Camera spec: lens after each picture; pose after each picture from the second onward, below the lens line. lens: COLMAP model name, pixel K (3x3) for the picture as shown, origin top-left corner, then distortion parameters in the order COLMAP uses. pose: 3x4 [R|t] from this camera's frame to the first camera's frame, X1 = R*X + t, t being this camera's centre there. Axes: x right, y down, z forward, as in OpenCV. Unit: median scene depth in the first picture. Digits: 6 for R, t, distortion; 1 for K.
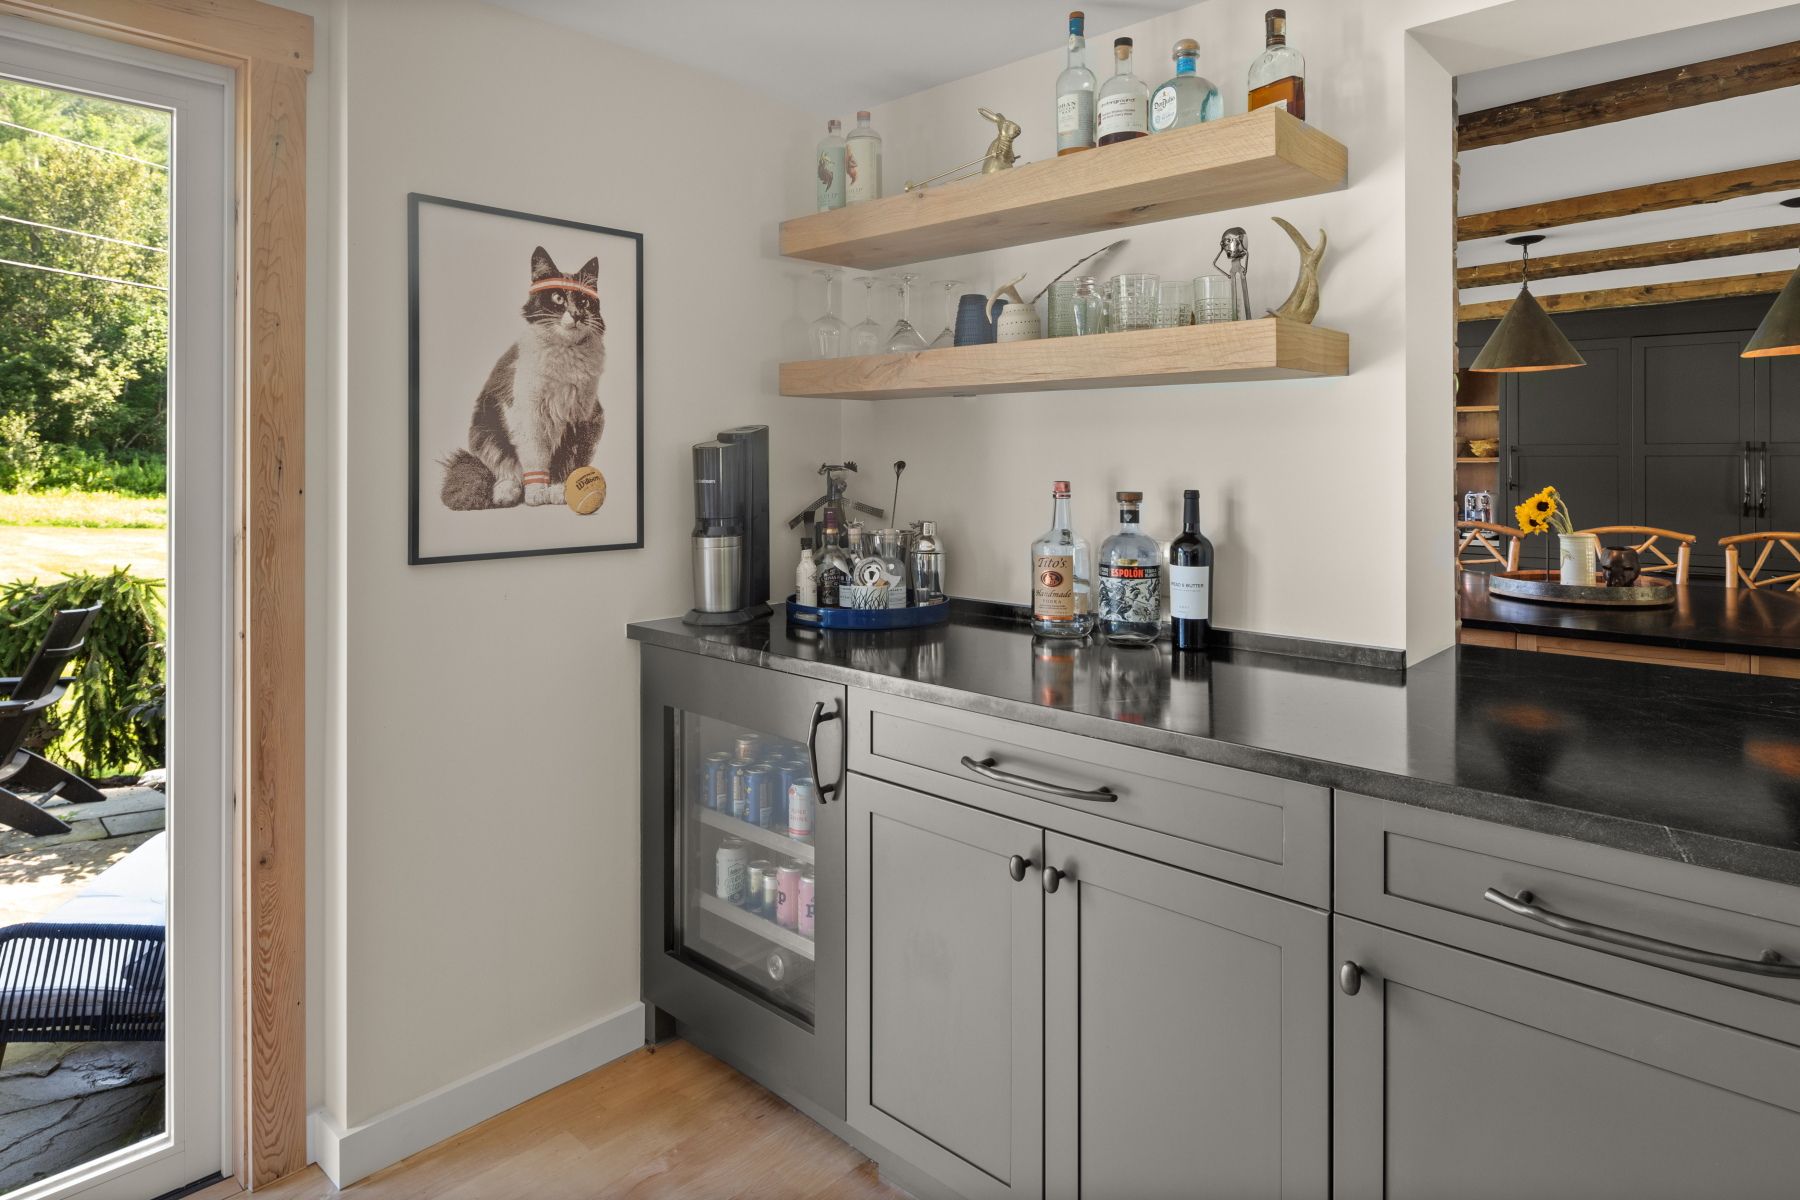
lens RADIAL K [[1014.2, 0, 895.9], [0, 1014.2, 456.2], [0, 0, 1]] dist [-0.004386, -0.000415]
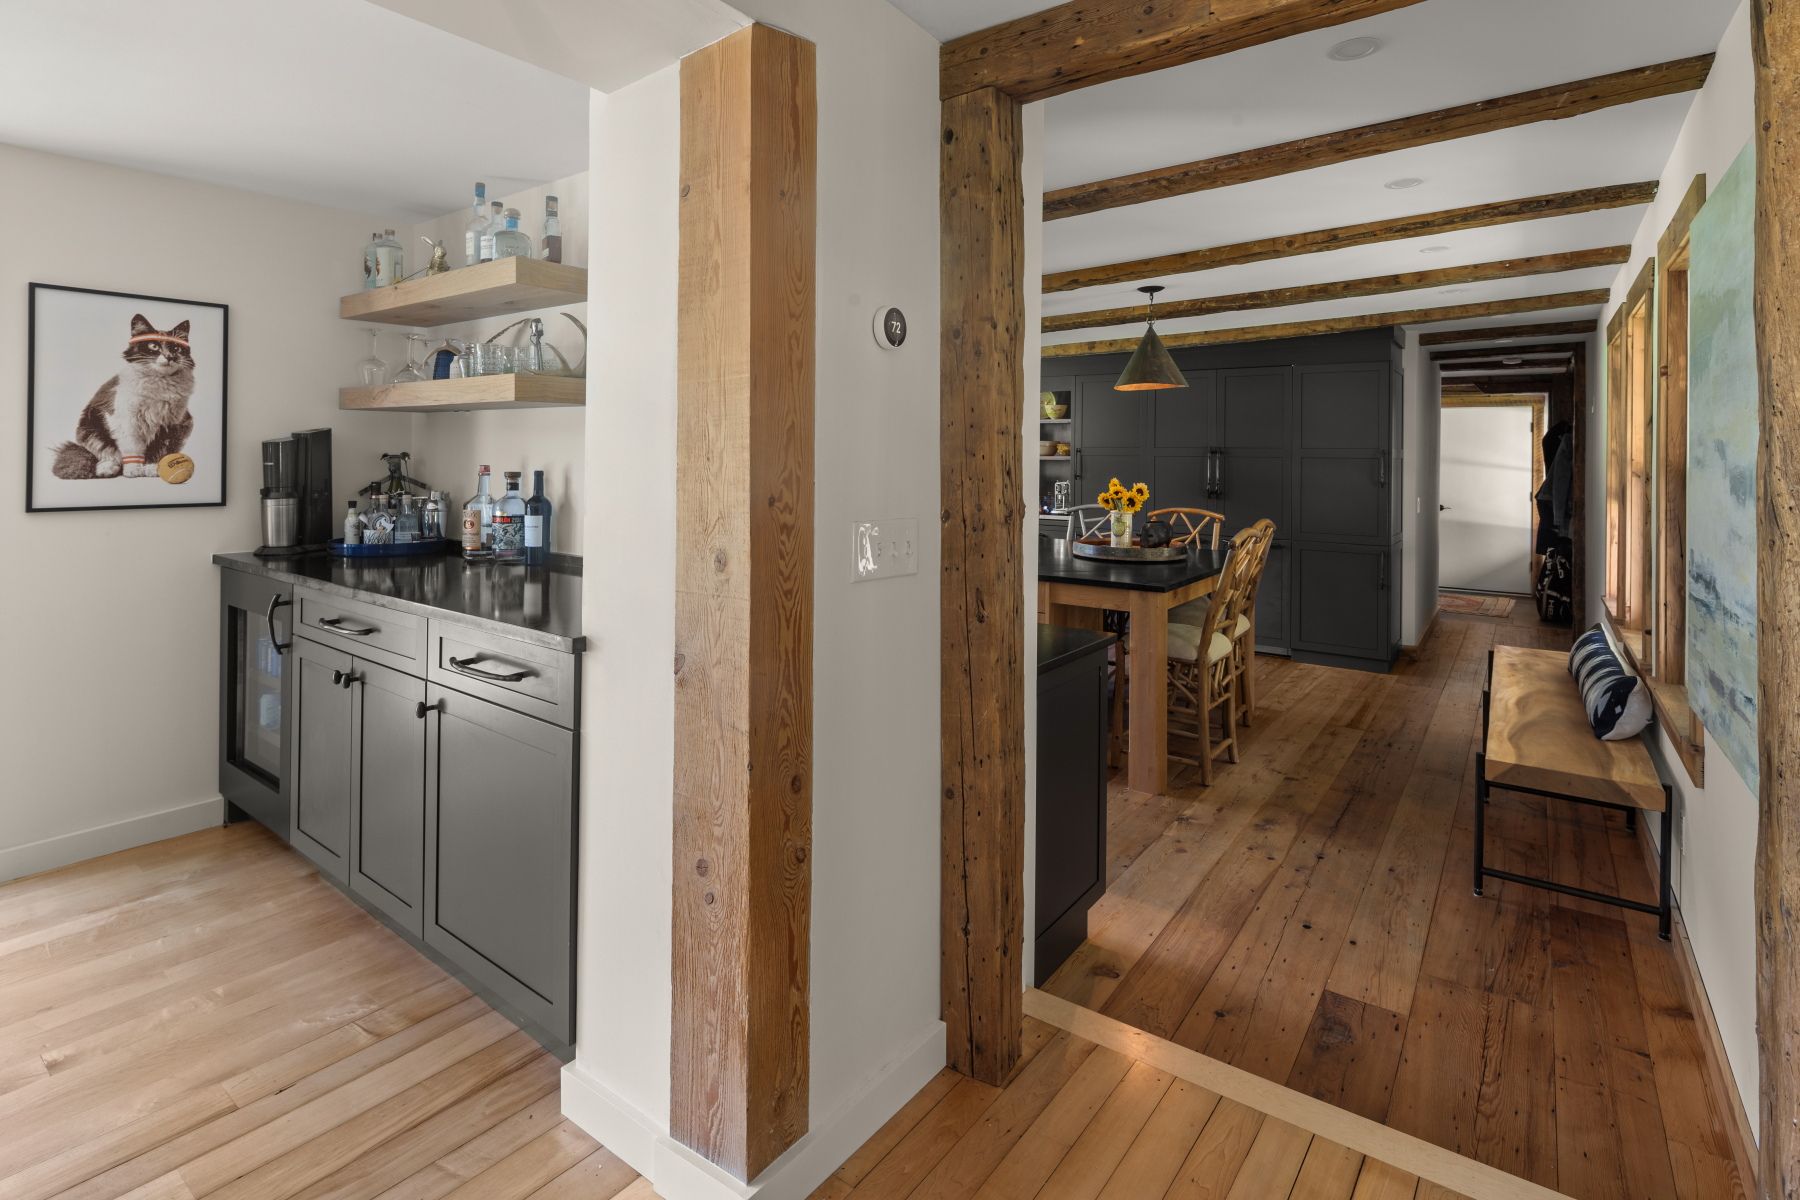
lens RADIAL K [[876.5, 0, 873.4], [0, 876.5, 443.7], [0, 0, 1]] dist [-0.000031, -0.000155]
pose [[0.996066, 0.010753, 0.087964, 0.662272], [-0.010089, 0.999917, -0.007986, -0.004489], [-0.088043, 0.007067, 0.996092, -0.457260]]
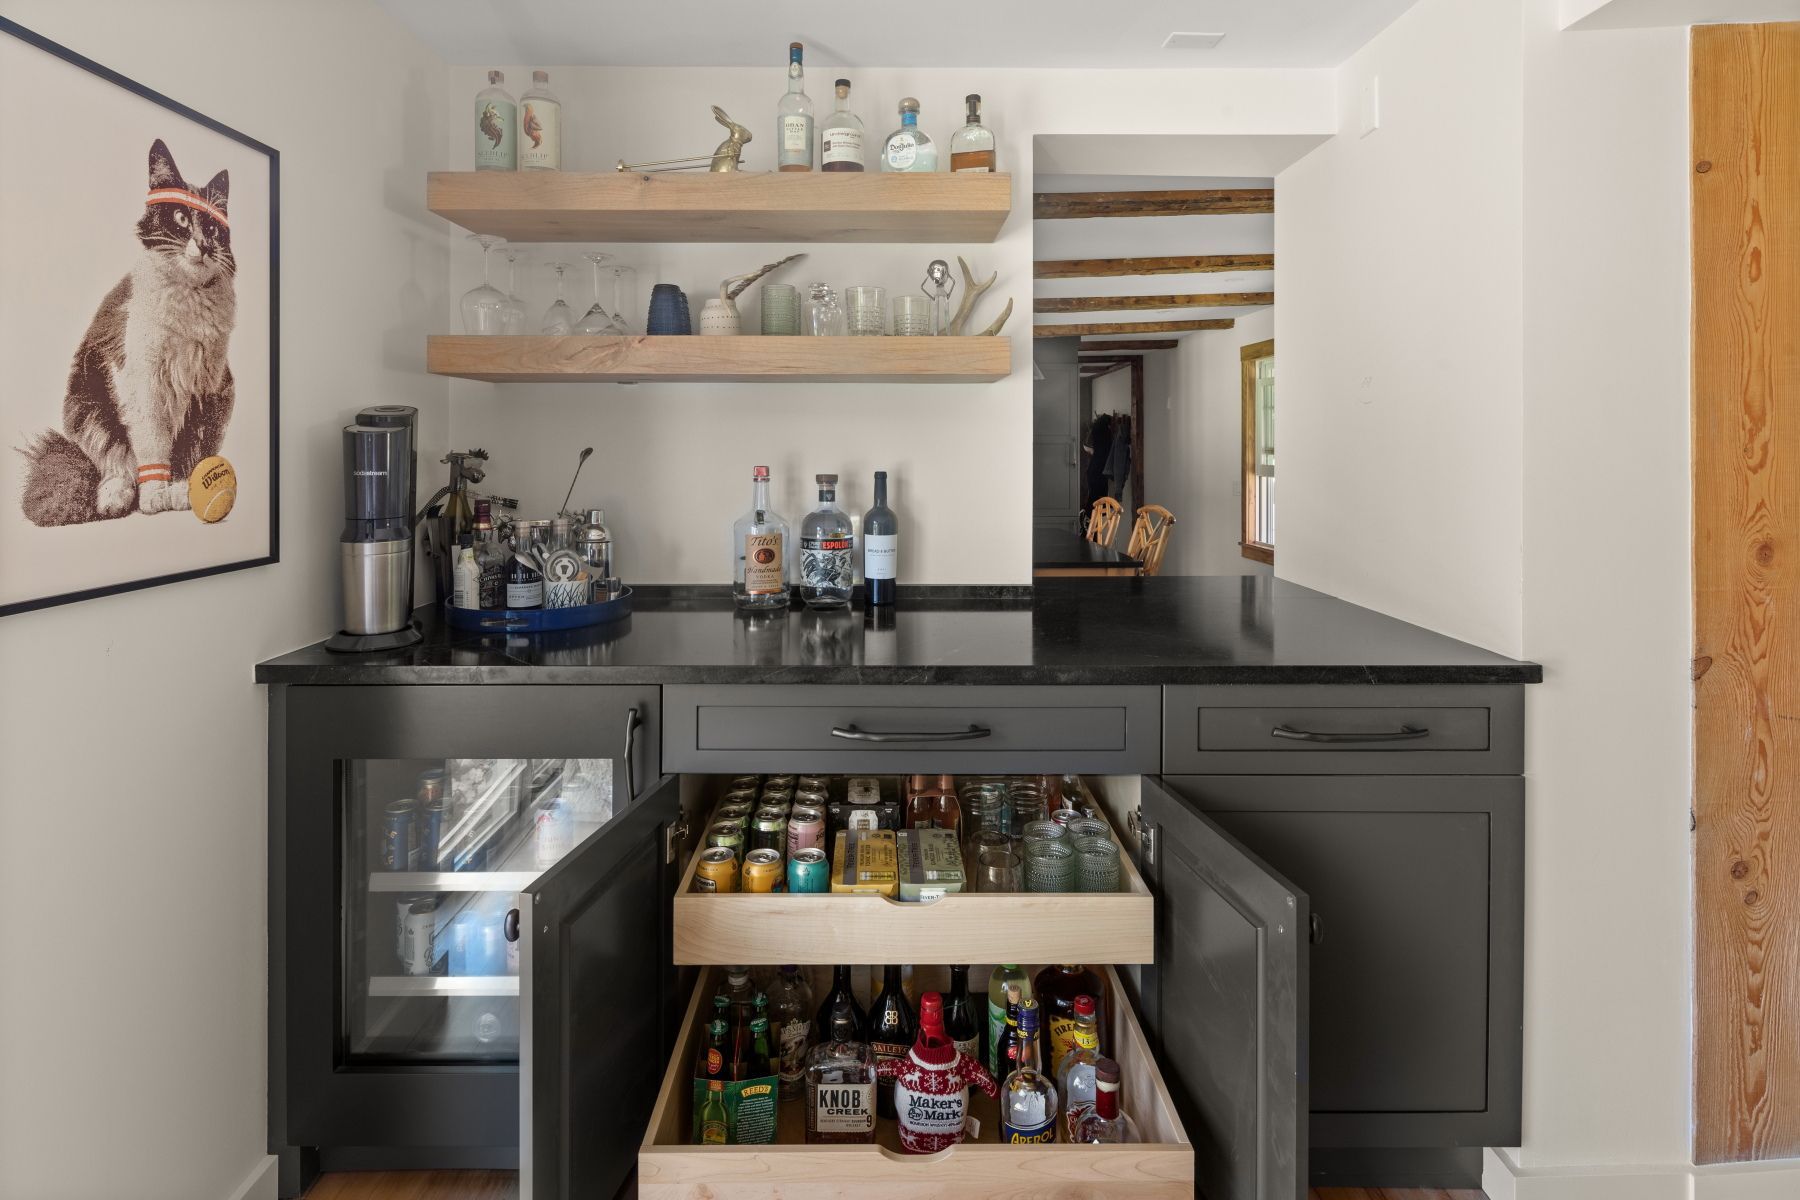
lens RADIAL K [[876.5, 0, 873.4], [0, 876.5, 443.7], [0, 0, 1]] dist [-0.000031, -0.000155]
pose [[0.736726, 0.001406, 0.676190, -0.388547], [-0.002292, 0.999997, 0.000417, -0.000128], [-0.676187, -0.001857, 0.736727, 0.222810]]
